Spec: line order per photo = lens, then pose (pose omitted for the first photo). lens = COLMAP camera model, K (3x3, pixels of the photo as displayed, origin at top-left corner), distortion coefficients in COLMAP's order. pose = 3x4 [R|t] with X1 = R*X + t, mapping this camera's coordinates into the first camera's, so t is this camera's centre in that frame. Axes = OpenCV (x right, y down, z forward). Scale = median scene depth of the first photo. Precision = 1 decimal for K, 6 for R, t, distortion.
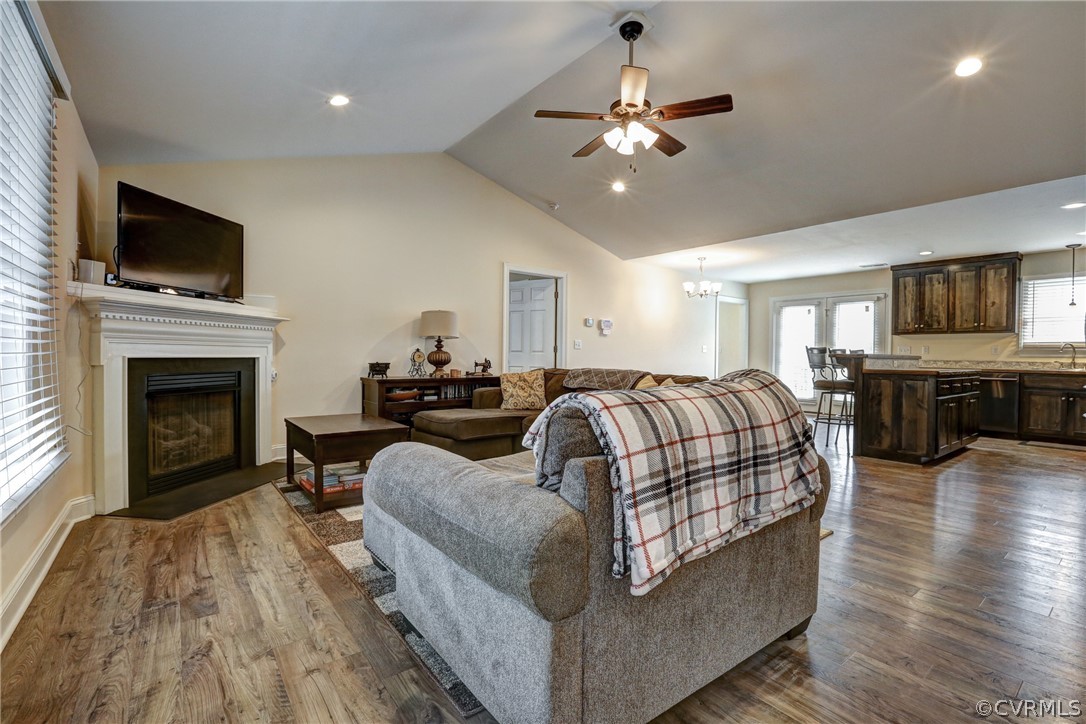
lens RADIAL K [[493.0, 0, 545.3], [0, 493.0, 361.1], [0, 0, 1]] dist [-0.046942, 0.015300]
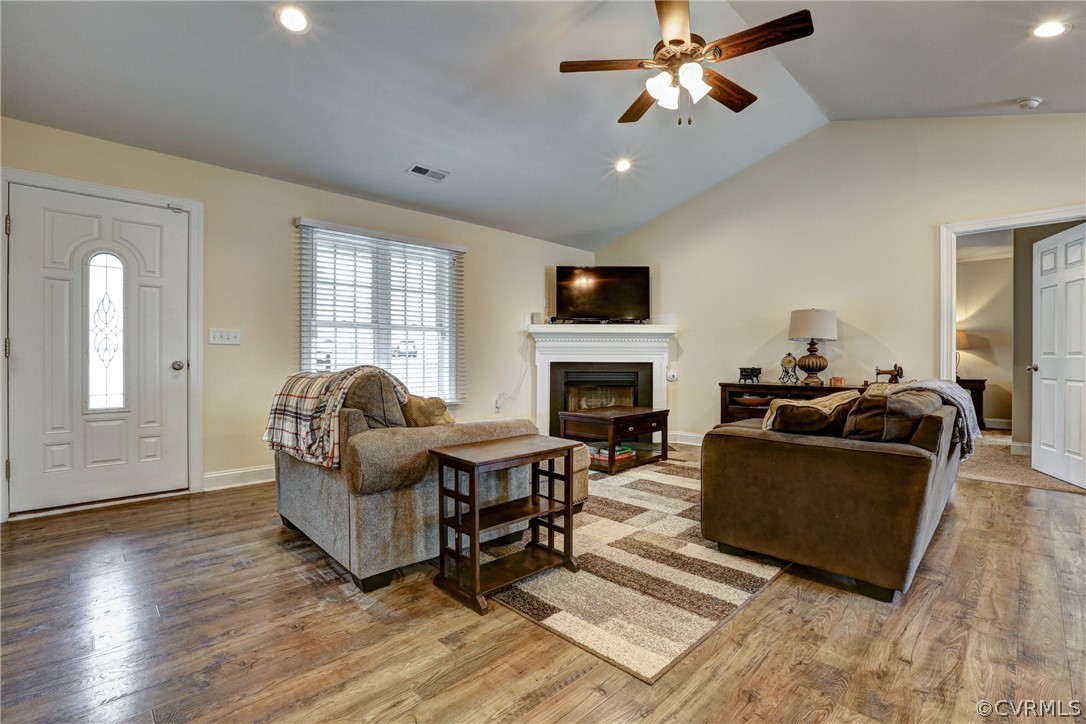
lens RADIAL K [[493.0, 0, 545.3], [0, 493.0, 361.1], [0, 0, 1]] dist [-0.046942, 0.015300]
pose [[0.130690, -0.006094, -0.991405, 0.709929], [-0.014638, 0.999860, -0.008076, 0.004222], [0.991315, 0.015568, 0.130583, 0.513634]]
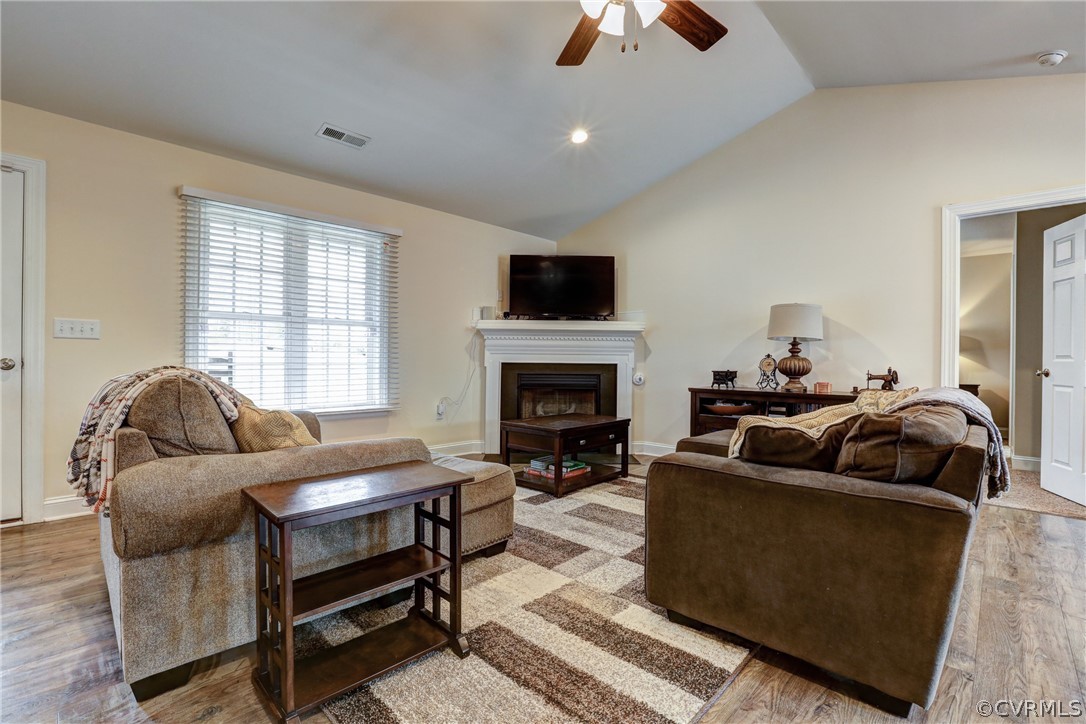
lens RADIAL K [[493.0, 0, 545.3], [0, 493.0, 361.1], [0, 0, 1]] dist [-0.046942, 0.015300]
pose [[0.160292, -0.005637, -0.987053, 0.568990], [-0.021116, 0.999735, -0.009139, 0.000698], [0.986844, 0.022308, 0.160131, 0.616374]]
